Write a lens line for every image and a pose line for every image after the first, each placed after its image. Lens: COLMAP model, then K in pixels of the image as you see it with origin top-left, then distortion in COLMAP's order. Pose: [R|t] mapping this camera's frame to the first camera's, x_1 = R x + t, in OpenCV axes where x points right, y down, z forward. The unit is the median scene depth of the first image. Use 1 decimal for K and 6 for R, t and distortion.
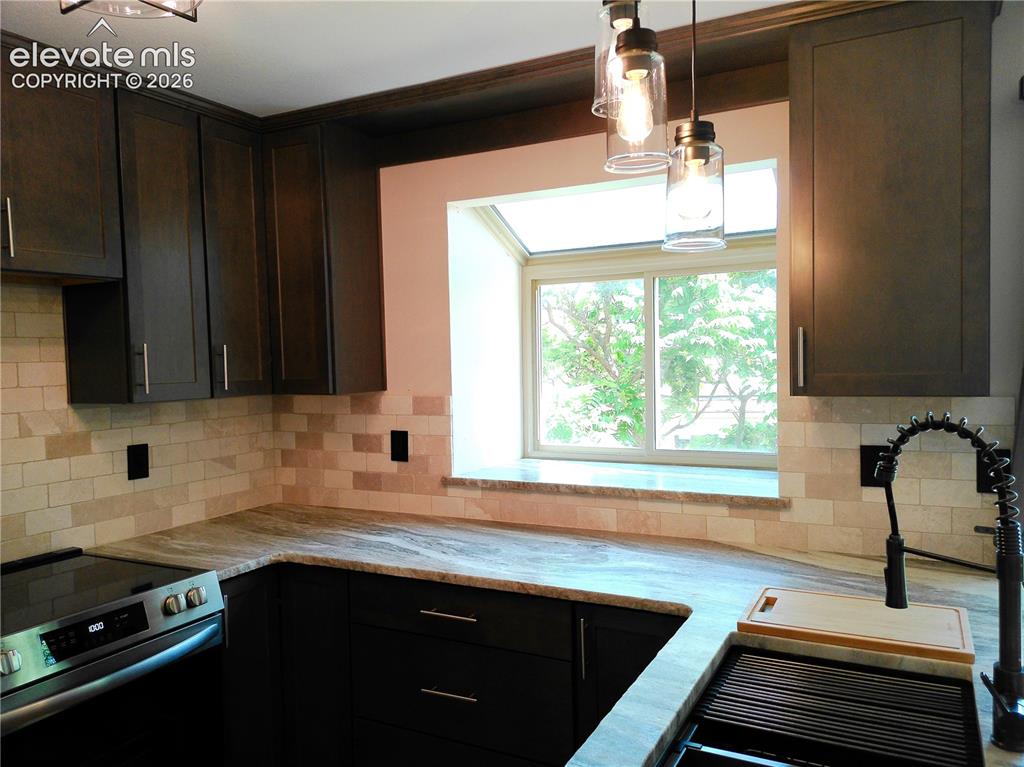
lens RADIAL K [[778.0, 0, 520.7], [0, 778.0, 388.8], [0, 0, 1]] dist [0.078789, -0.084819]
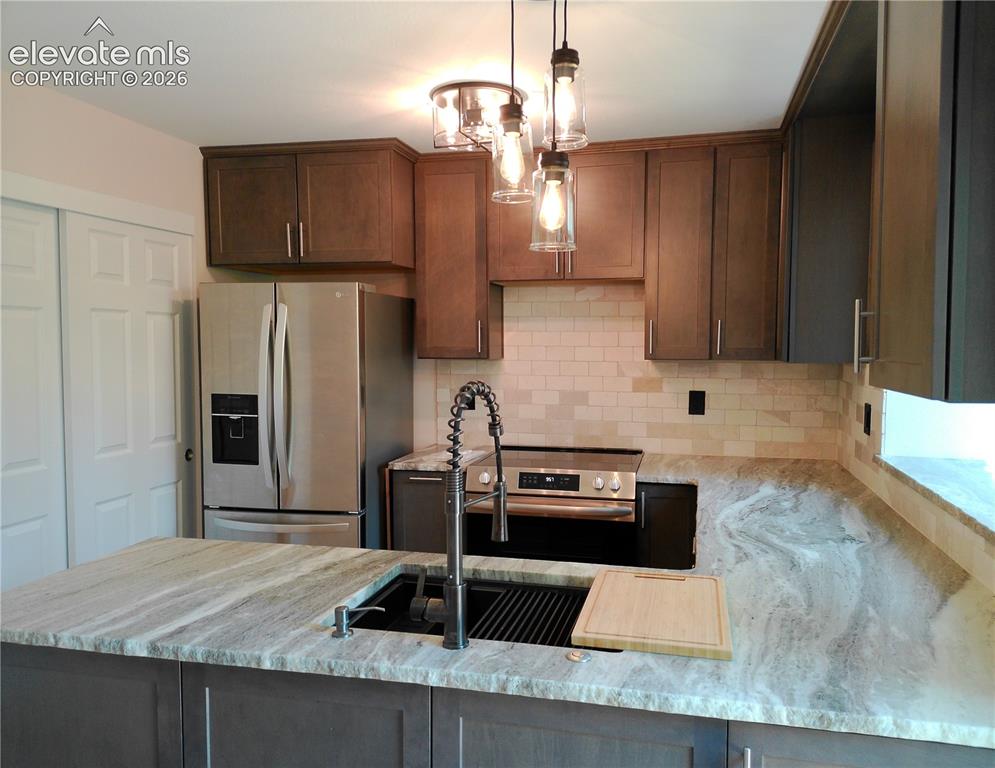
lens RADIAL K [[757.5, 0, 494.6], [0, 757.5, 392.4], [0, 0, 1]] dist [0.044777, -0.042637]
pose [[0.226796, 0.091357, -0.969648, 0.826119], [-0.044312, 0.995528, 0.083431, -0.025980], [0.972934, 0.024045, 0.229830, 0.364236]]
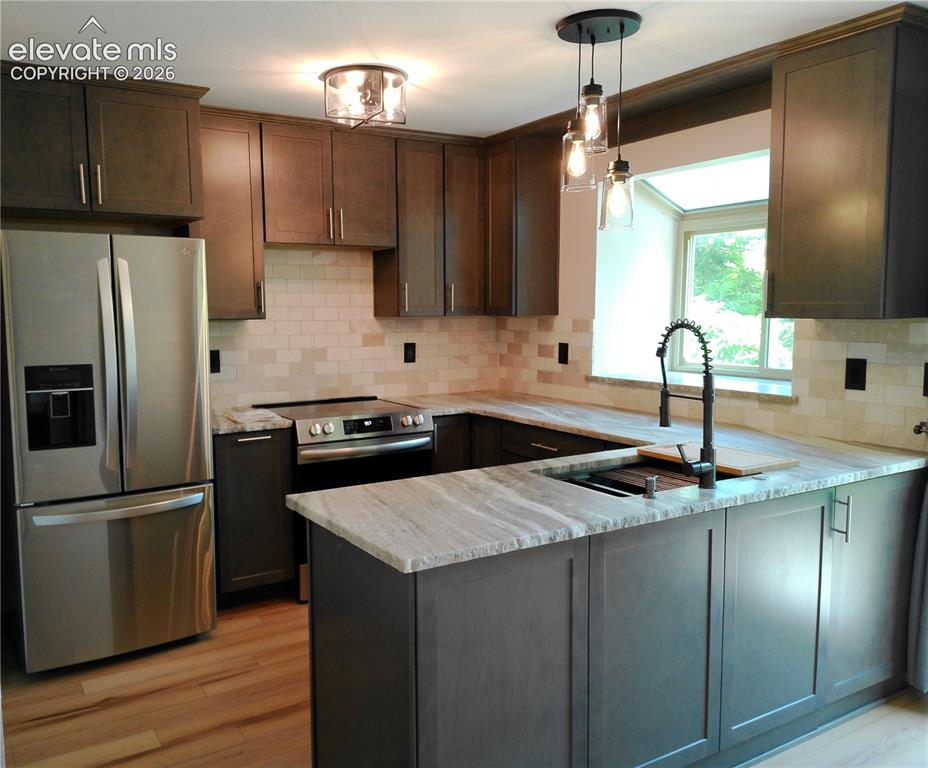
lens RADIAL K [[792.8, 0, 402.7], [0, 792.8, 393.2], [0, 0, 1]] dist [0.052768, -0.010968]
pose [[0.835109, 0.075962, -0.544815, 0.490425], [-0.032307, 0.995483, 0.089276, 0.029396], [0.549136, -0.056954, 0.833790, -0.492557]]
